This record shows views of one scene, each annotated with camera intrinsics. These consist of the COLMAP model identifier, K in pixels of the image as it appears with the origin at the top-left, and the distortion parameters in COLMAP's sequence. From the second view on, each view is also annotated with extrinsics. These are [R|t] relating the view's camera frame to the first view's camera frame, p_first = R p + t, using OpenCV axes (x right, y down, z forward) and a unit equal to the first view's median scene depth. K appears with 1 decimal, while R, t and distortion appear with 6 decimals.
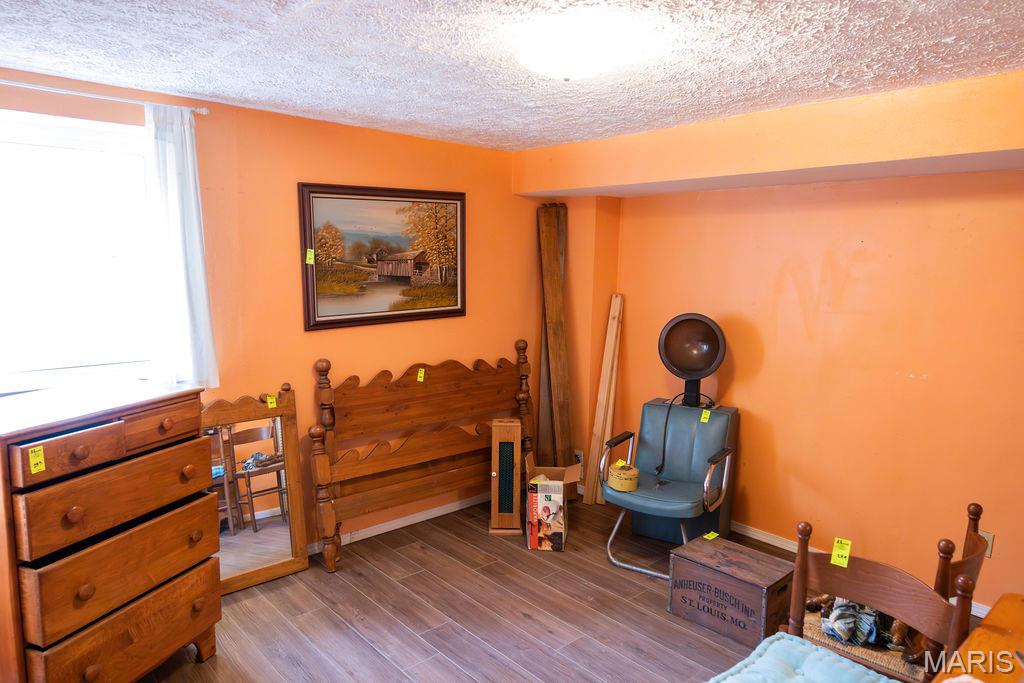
lens RADIAL K [[658.4, 0, 506.3], [0, 658.4, 342.5], [0, 0, 1]] dist [0.000474, -0.000008]
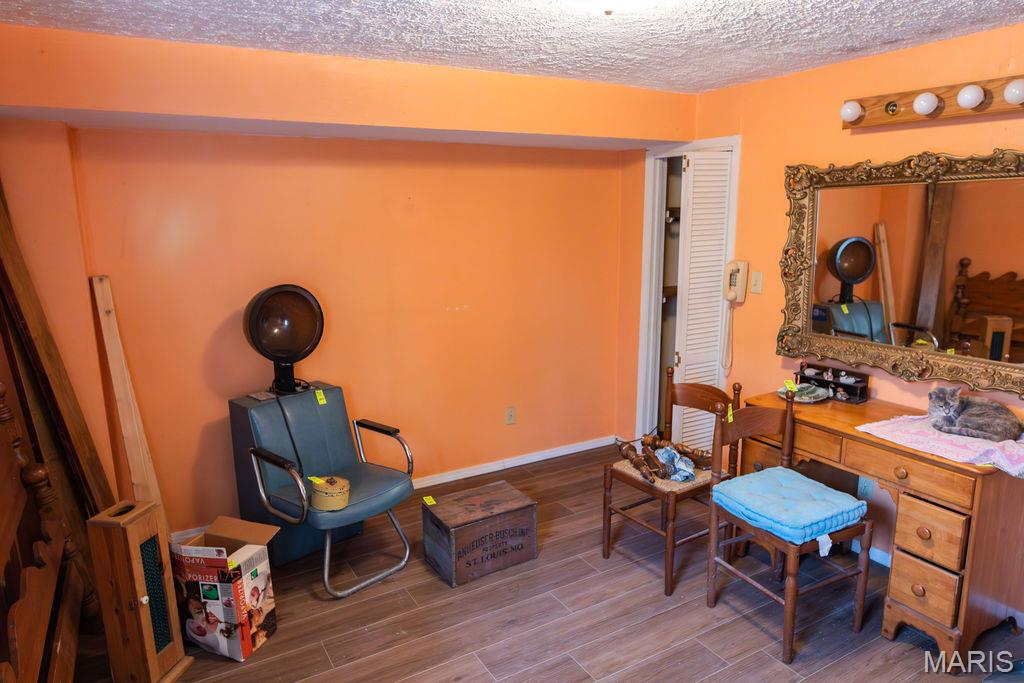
lens RADIAL K [[658.4, 0, 506.3], [0, 658.4, 342.5], [0, 0, 1]] dist [0.000474, -0.000008]
pose [[0.212637, -0.217657, 0.952581, -0.485986], [0.143513, 0.971260, 0.189890, -0.094507], [-0.966535, 0.096330, 0.237762, 0.553855]]
